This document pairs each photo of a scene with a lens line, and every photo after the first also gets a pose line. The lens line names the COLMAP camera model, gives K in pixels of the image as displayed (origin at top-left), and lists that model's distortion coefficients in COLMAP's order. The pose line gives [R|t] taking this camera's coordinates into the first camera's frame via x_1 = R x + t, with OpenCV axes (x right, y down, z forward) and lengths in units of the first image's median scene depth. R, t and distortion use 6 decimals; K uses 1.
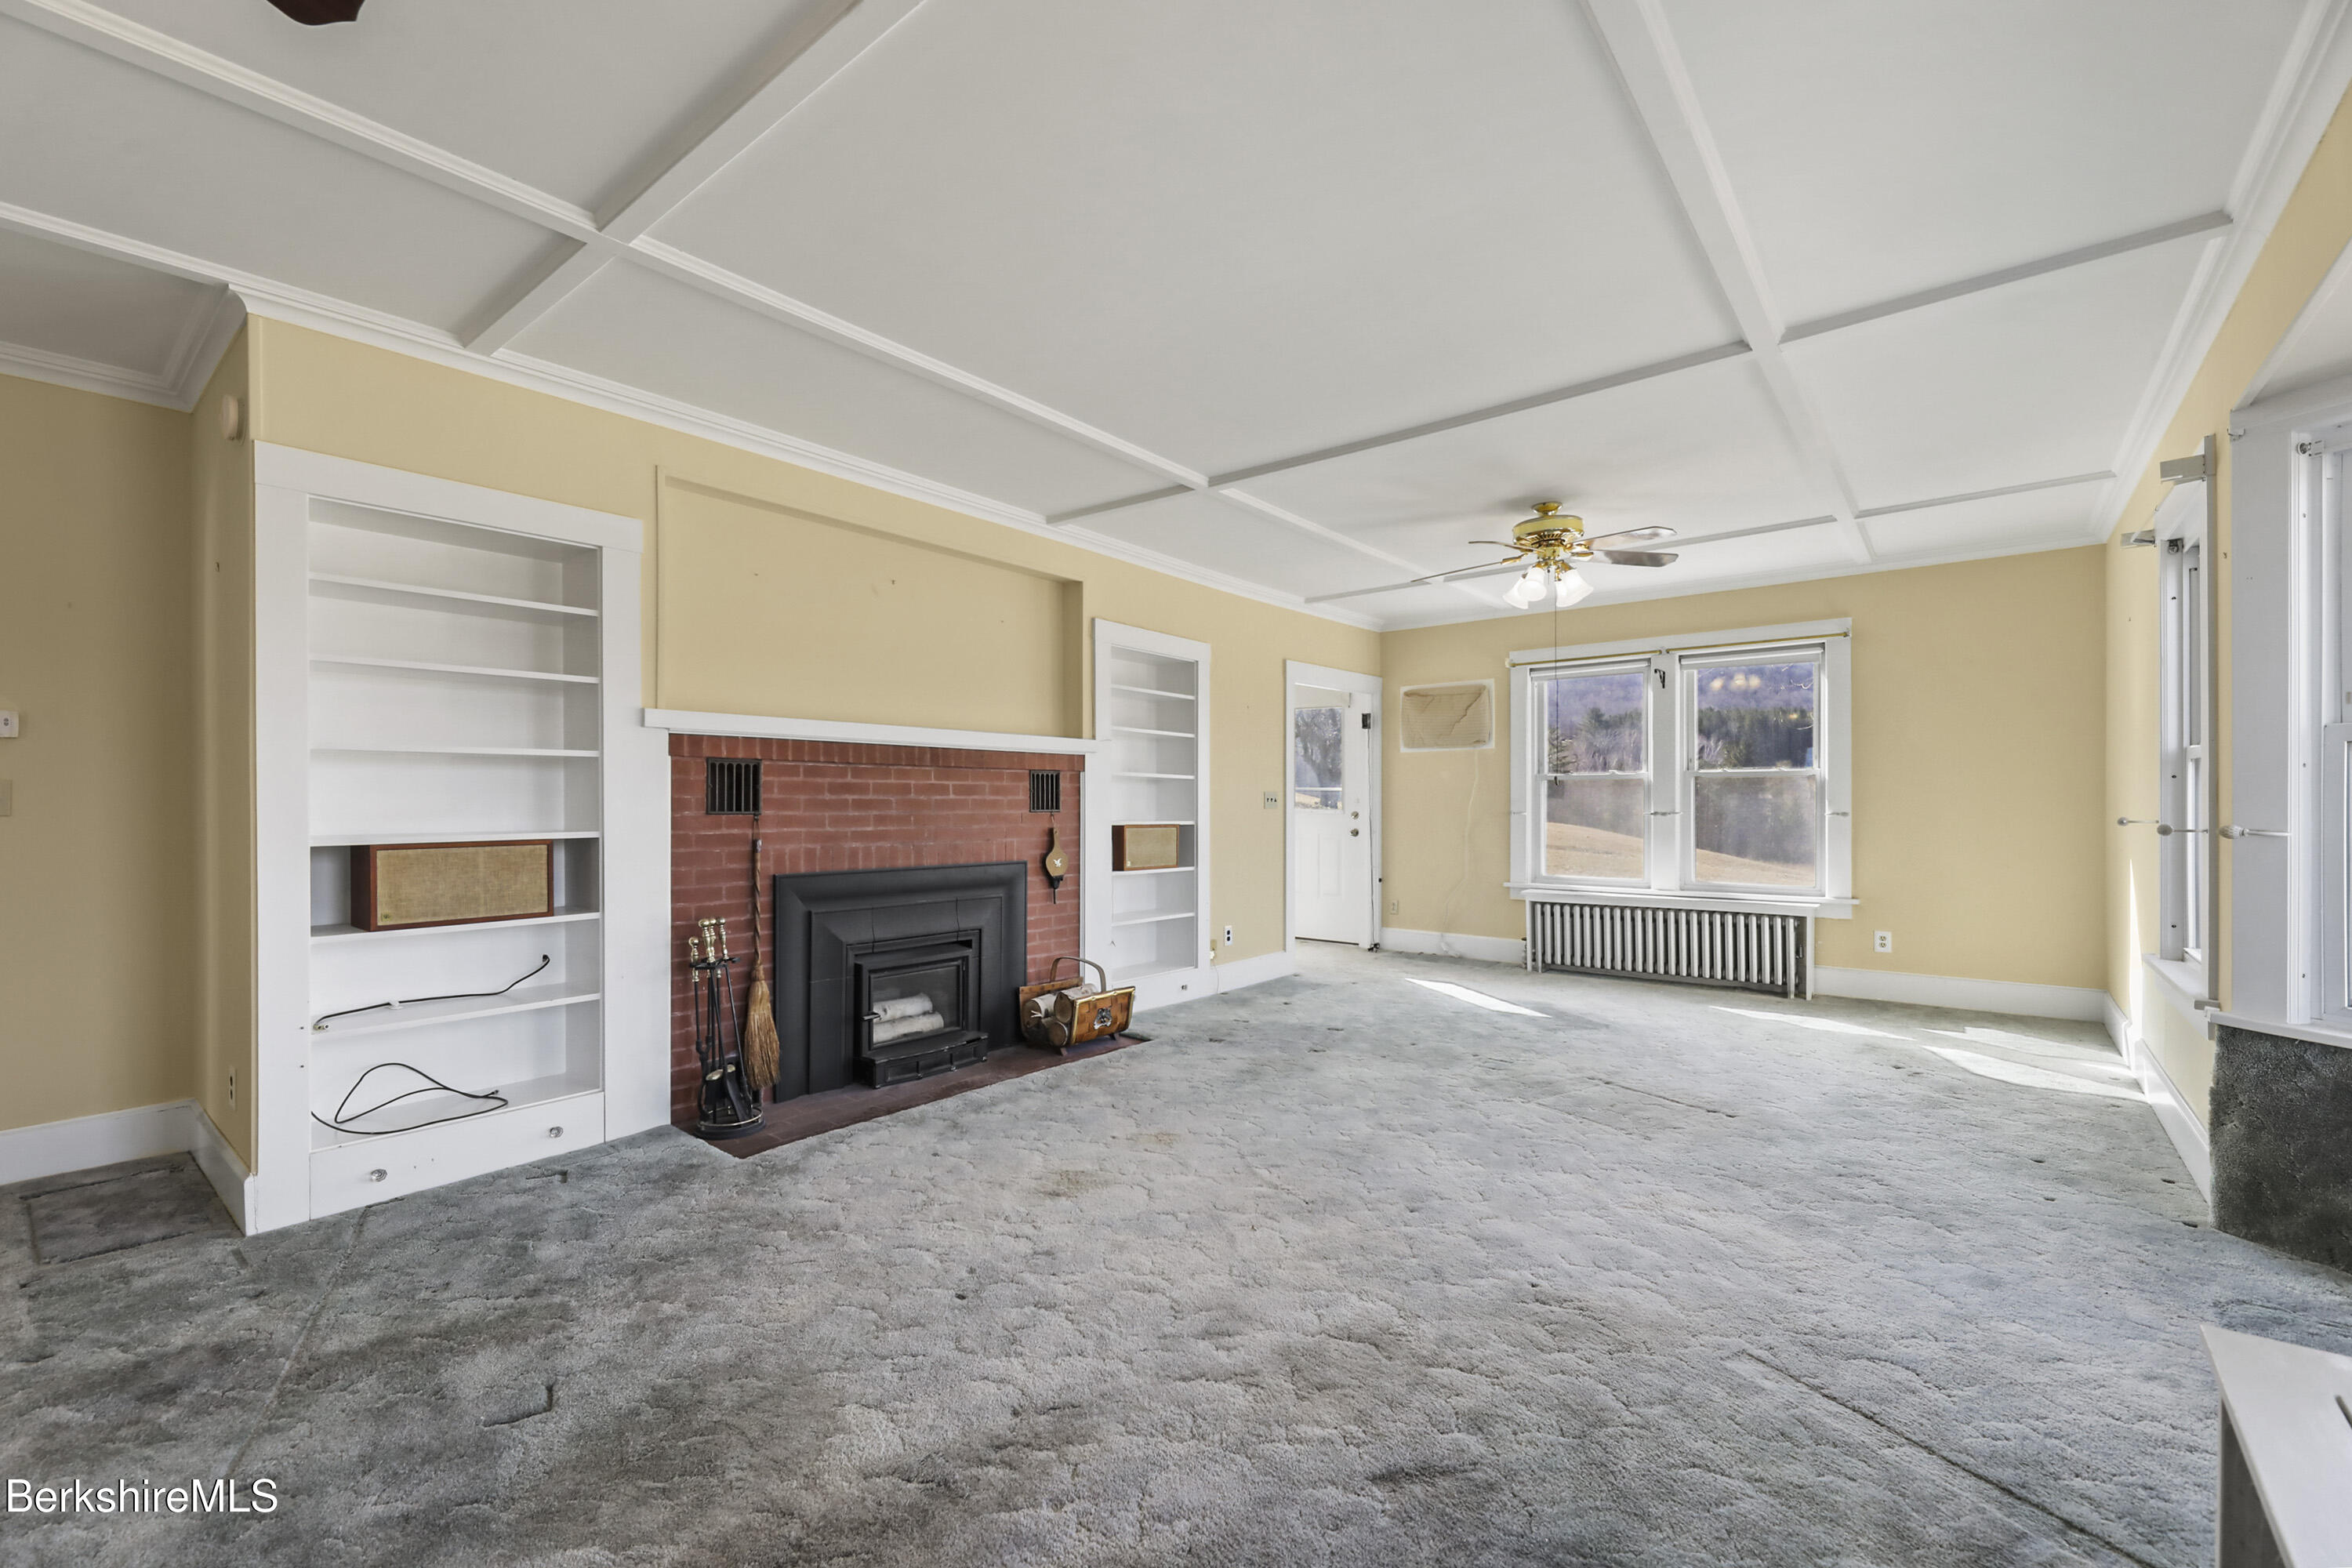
lens RADIAL K [[955.3, 0, 1196.9], [0, 955.3, 804.7], [0, 0, 1]] dist [-0.000372, -0.001899]
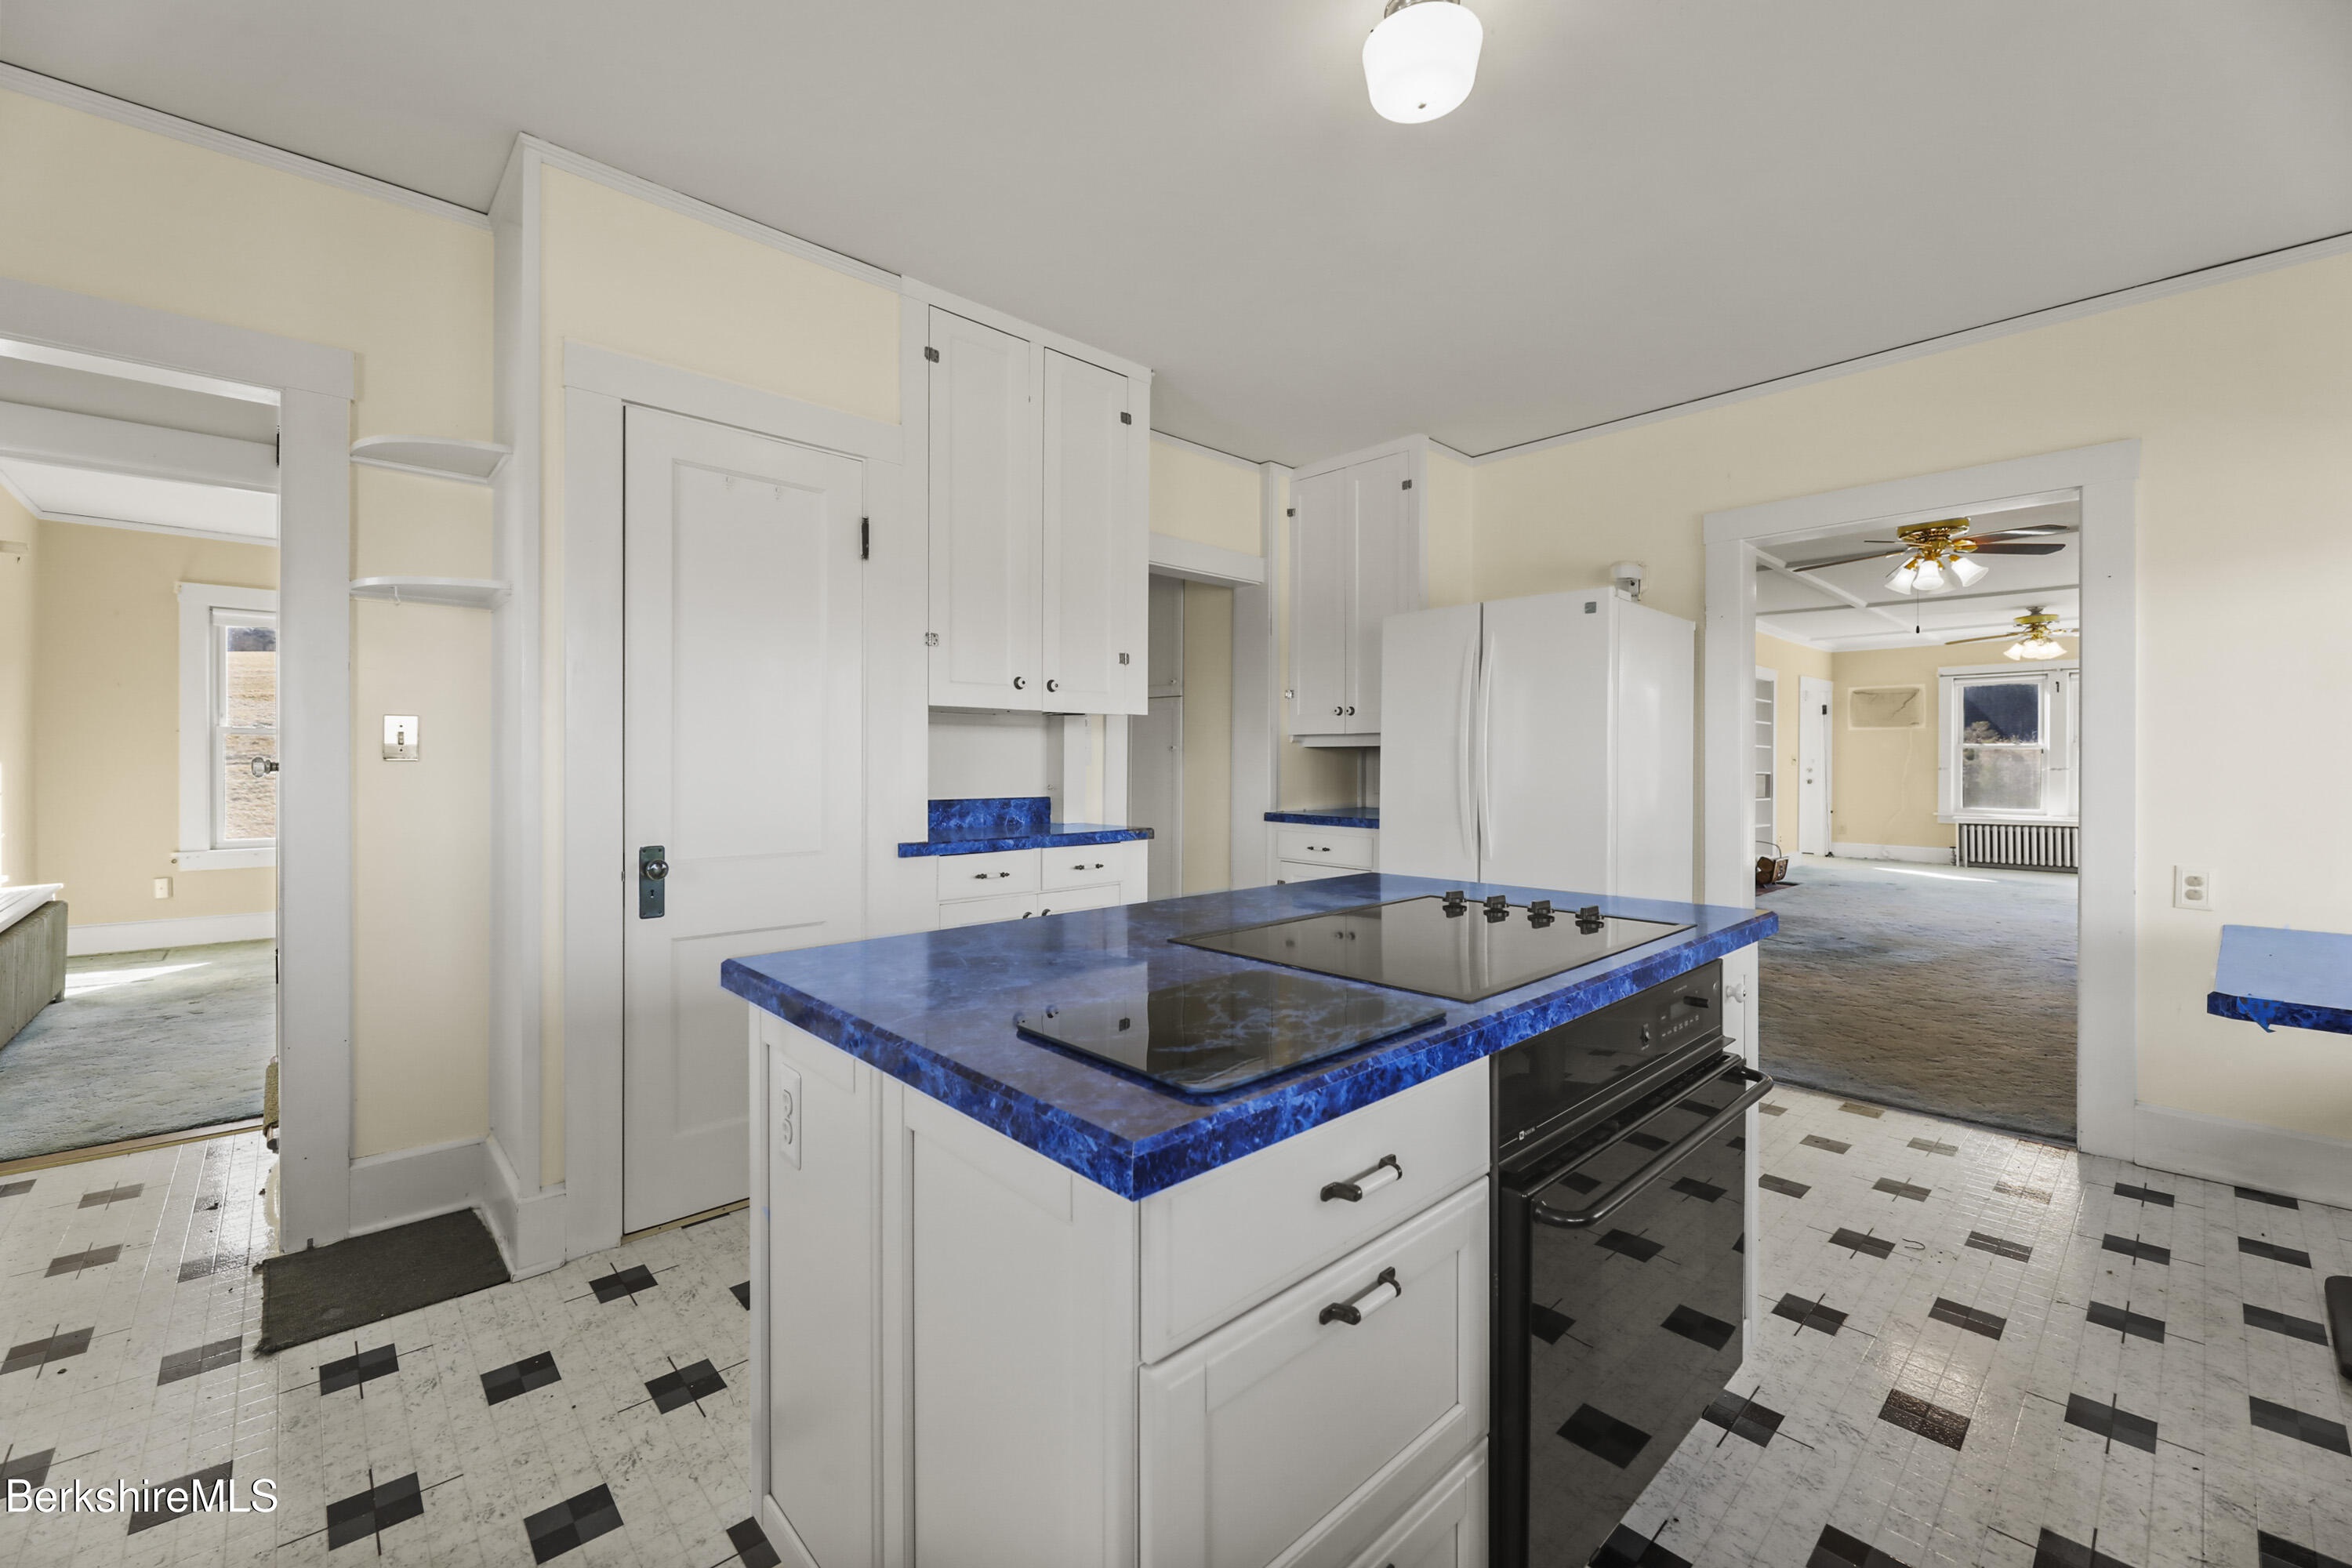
lens RADIAL K [[955.3, 0, 1186.7], [0, 955.3, 763.9], [0, 0, 1]] dist [-0.000372, -0.001899]
pose [[0.991890, 0.003648, -0.127048, -0.742349], [-0.003749, 0.999993, -0.000551, 0.006435], [0.127045, 0.001023, 0.991896, -0.769074]]
